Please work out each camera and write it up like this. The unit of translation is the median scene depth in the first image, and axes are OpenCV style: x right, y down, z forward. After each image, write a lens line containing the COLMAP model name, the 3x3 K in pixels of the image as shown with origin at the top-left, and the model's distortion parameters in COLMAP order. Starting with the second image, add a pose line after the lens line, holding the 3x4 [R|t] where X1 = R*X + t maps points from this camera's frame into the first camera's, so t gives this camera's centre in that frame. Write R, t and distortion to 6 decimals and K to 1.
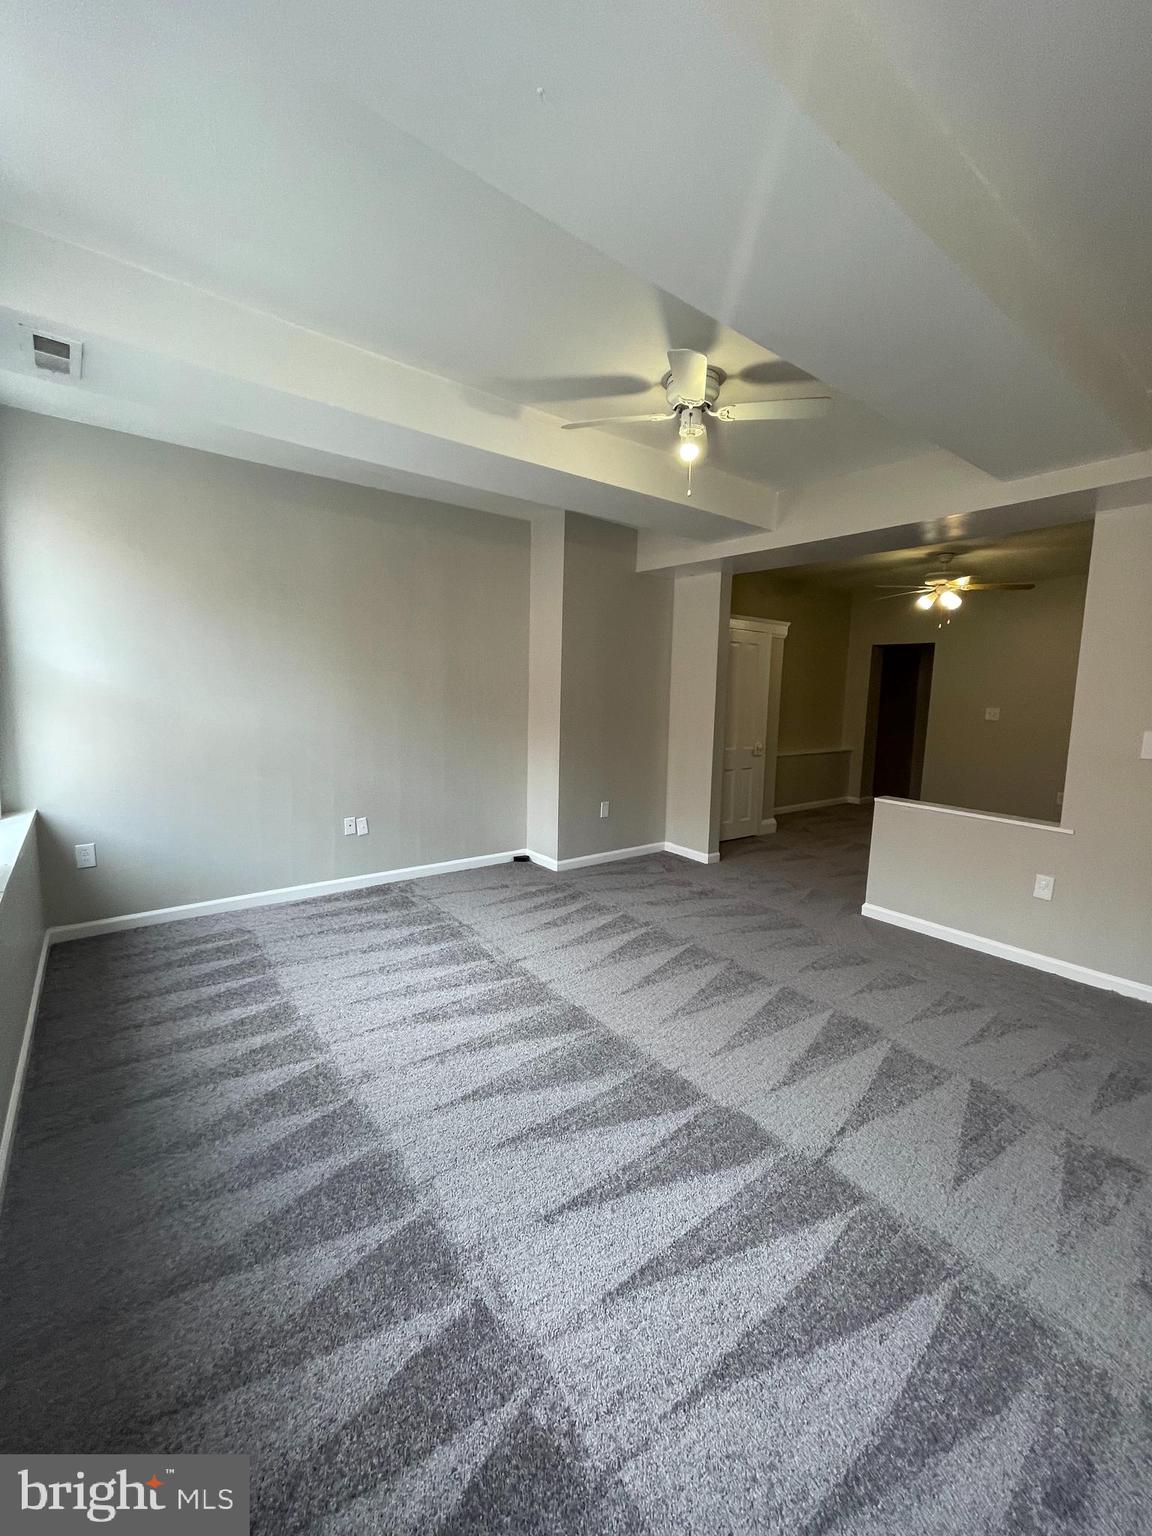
lens RADIAL K [[618.9, 0, 568.5], [0, 618.9, 765.7], [0, 0, 1]] dist [0.001072, 0.000482]
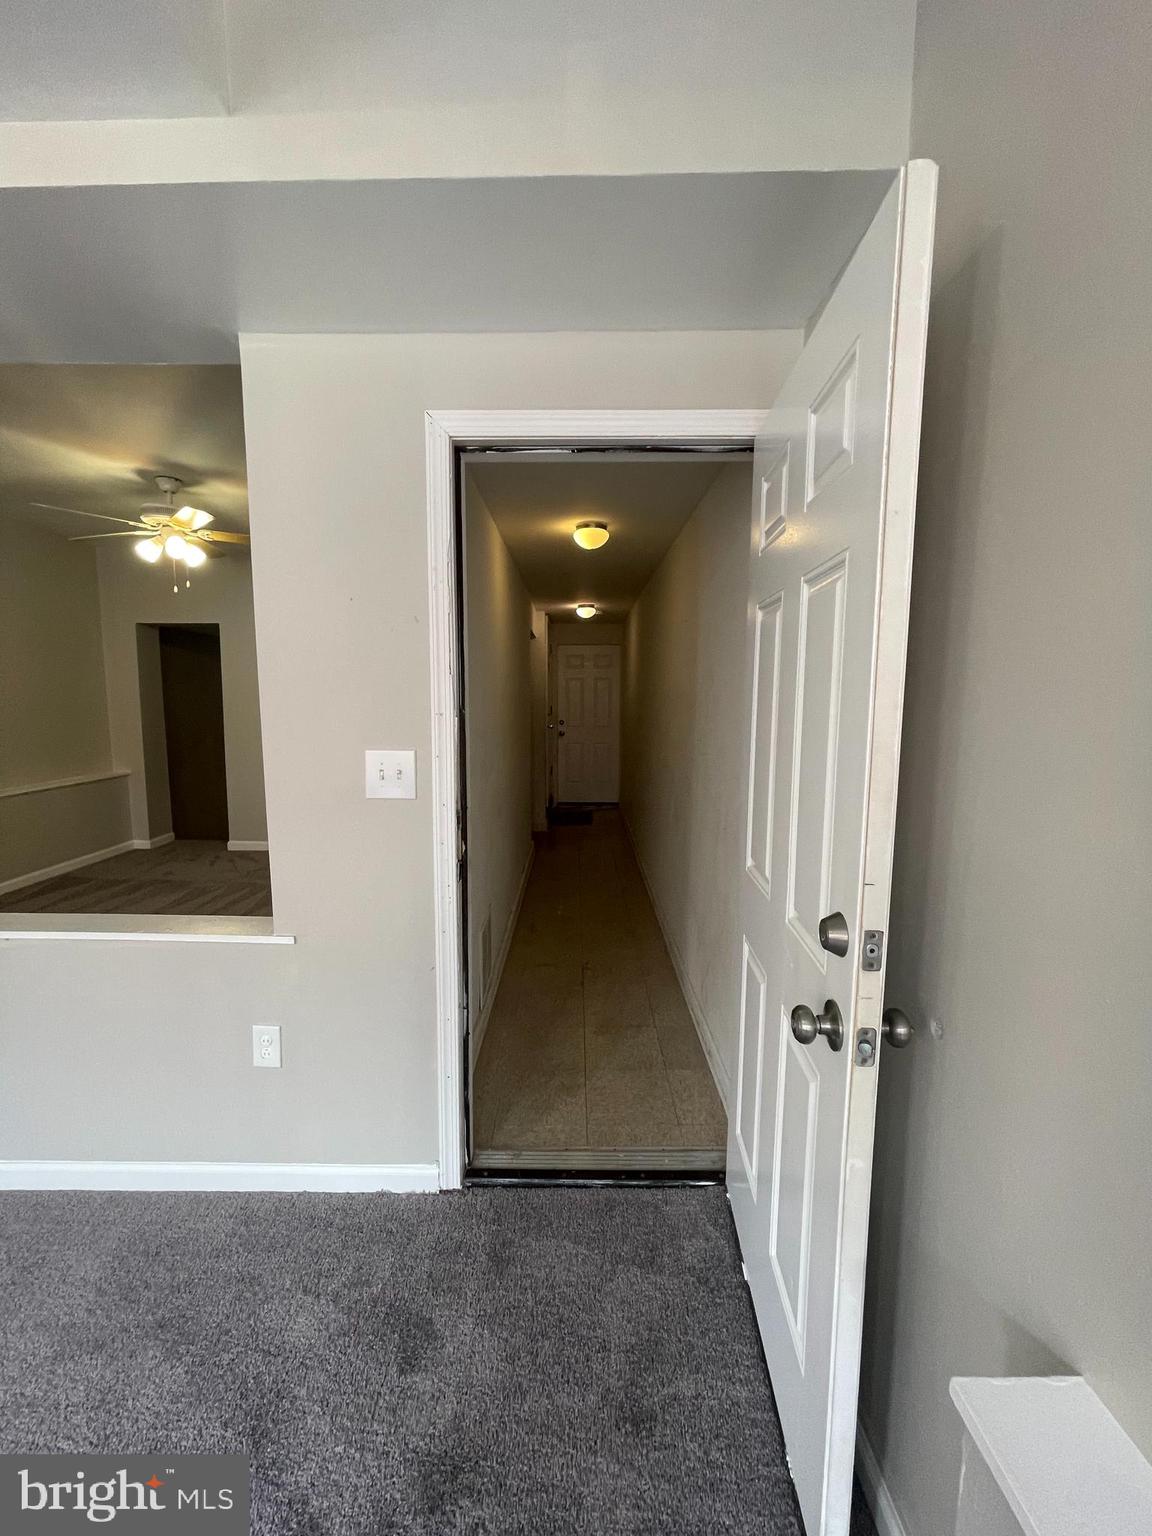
lens RADIAL K [[618.9, 0, 566.4], [0, 618.9, 758.3], [0, 0, 1]] dist [0.001072, 0.000482]
pose [[0.614227, -0.099379, 0.782847, 0.416913], [0.107008, 0.993365, 0.042144, -0.036460], [-0.781841, 0.057885, 0.620786, 0.351406]]
